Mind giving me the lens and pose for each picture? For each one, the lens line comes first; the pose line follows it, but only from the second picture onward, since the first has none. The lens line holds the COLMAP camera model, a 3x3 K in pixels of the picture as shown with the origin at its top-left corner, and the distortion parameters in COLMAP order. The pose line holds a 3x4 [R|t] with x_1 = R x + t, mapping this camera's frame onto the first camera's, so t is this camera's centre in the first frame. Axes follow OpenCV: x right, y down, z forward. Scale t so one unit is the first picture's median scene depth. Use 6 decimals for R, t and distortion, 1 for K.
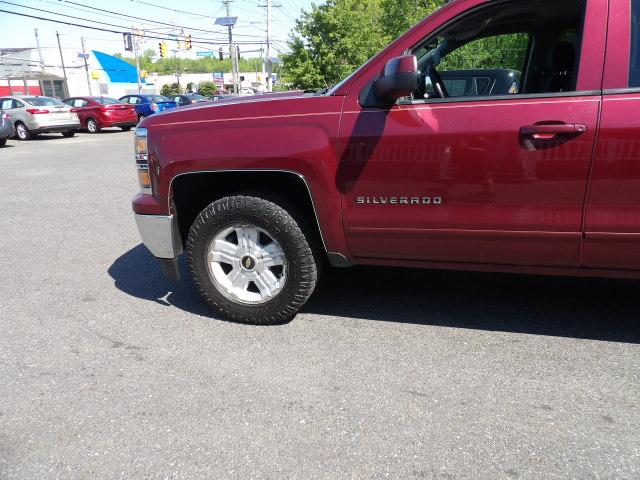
lens RADIAL K [[453.8, 0, 330.8], [0, 453.8, 237.0], [0, 0, 1]] dist [-0.029821, 0.028605]
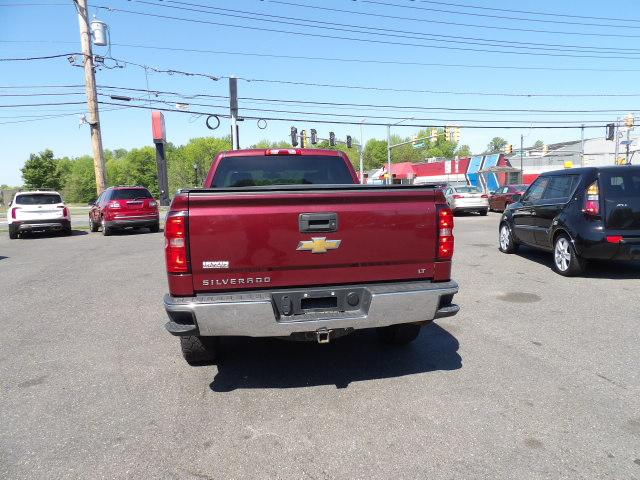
lens RADIAL K [[453.8, 0, 326.2], [0, 453.8, 239.0], [0, 0, 1]] dist [-0.029821, 0.028605]
pose [[0.424302, 0.100872, -0.899885, 0.411770], [-0.252772, 0.967466, -0.010736, -0.029703], [0.869525, 0.232021, 0.435995, 0.055366]]
